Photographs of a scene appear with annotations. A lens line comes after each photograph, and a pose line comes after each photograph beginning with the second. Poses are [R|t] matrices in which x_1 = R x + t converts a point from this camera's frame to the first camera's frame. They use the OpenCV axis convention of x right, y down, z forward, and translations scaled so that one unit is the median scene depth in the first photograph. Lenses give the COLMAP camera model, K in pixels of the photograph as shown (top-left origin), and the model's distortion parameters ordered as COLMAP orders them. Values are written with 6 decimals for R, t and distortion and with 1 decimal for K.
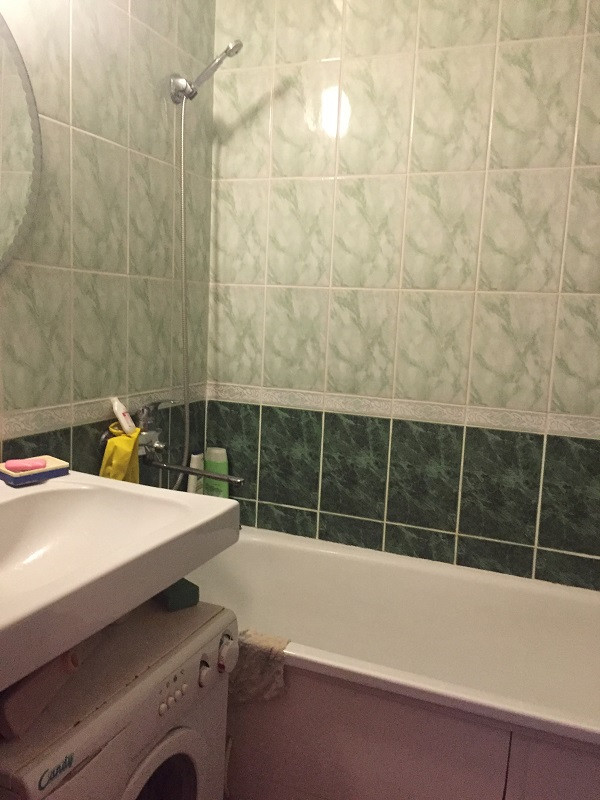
lens RADIAL K [[673.1, 0, 297.2], [0, 673.1, 391.4], [0, 0, 1]] dist [0.060762, -0.072148]
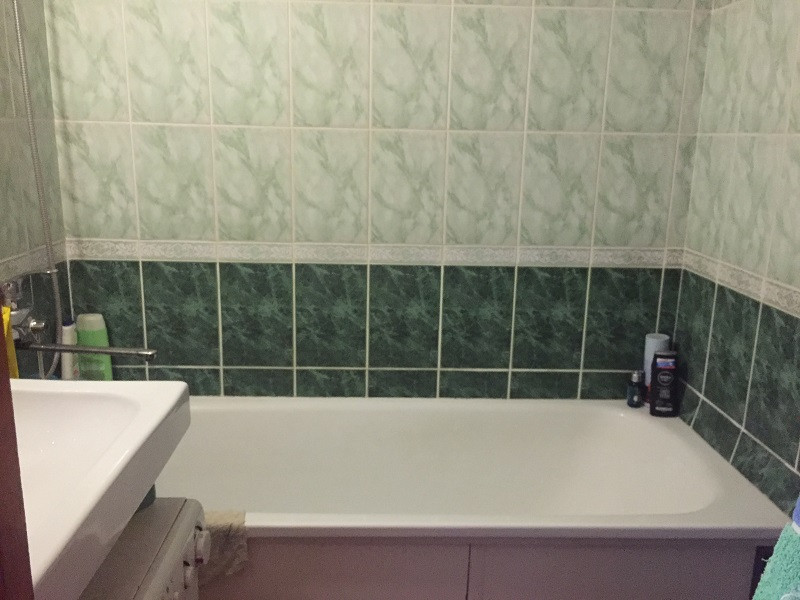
lens RADIAL K [[673.1, 0, 403.8], [0, 673.1, 306.8], [0, 0, 1]] dist [0.060762, -0.072148]
pose [[0.913213, -0.113458, 0.391368, -0.109621], [0.068802, 0.989598, 0.126343, -0.010115], [-0.401631, -0.088451, 0.911520, 0.043807]]
